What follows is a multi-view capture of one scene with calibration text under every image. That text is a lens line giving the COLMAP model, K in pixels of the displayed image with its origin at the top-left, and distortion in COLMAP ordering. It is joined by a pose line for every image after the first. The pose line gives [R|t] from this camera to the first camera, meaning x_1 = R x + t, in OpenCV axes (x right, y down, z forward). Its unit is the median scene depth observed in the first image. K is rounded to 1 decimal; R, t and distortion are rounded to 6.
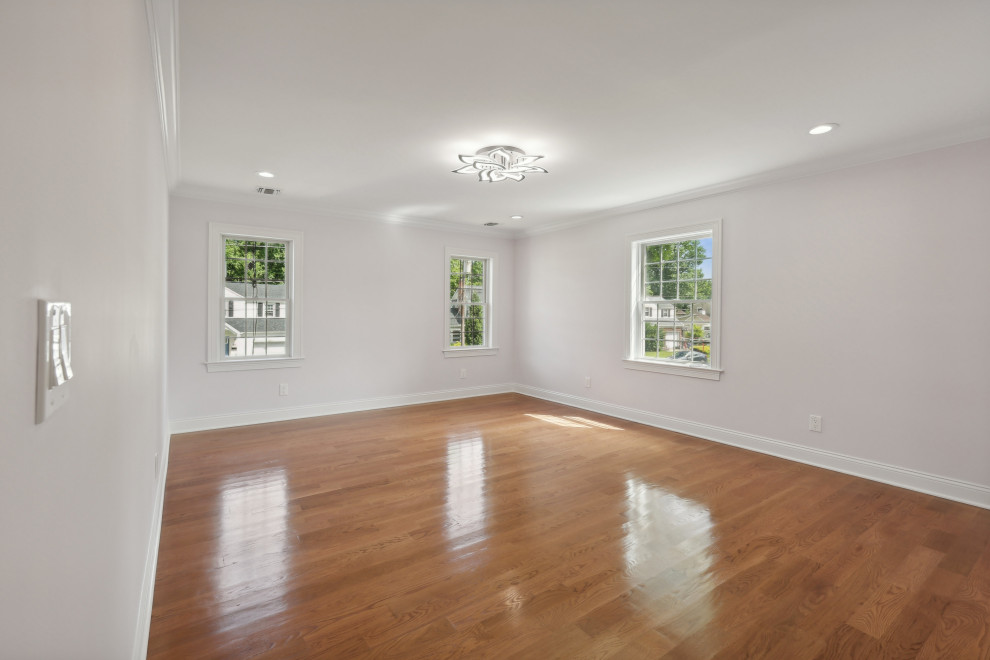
lens RADIAL K [[437.0, 0, 494.1], [0, 437.0, 327.1], [0, 0, 1]] dist [0.002311, 0.000068]
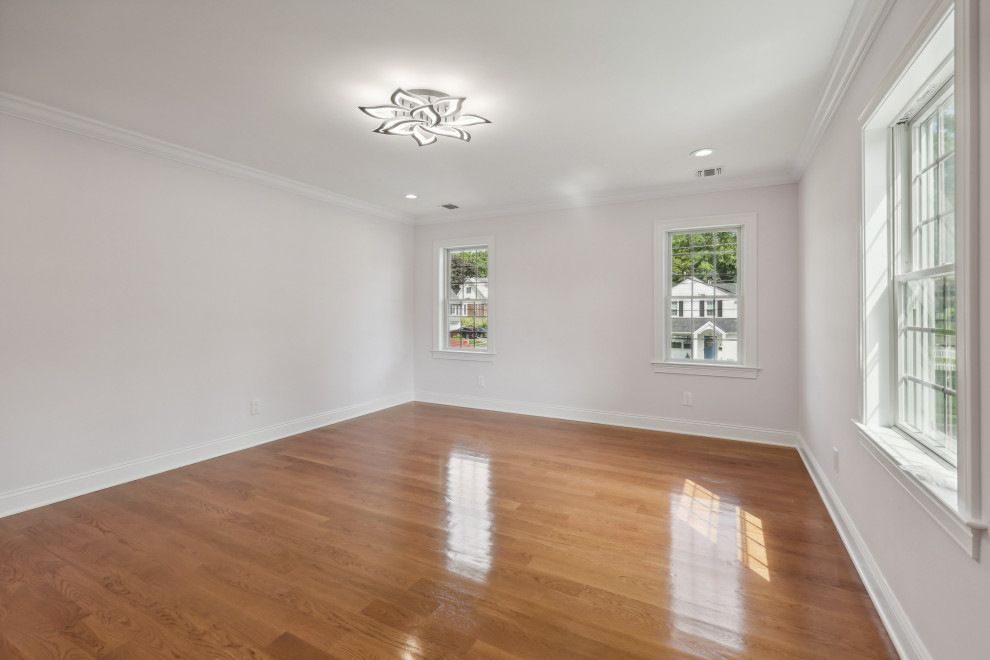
lens RADIAL K [[437.0, 0, 494.1], [0, 437.0, 327.1], [0, 0, 1]] dist [0.002311, 0.000068]
pose [[0.449118, 0.025580, -0.893106, 0.604160], [-0.026234, 0.999537, 0.015436, -0.013626], [0.893087, 0.016497, 0.449581, 0.615984]]
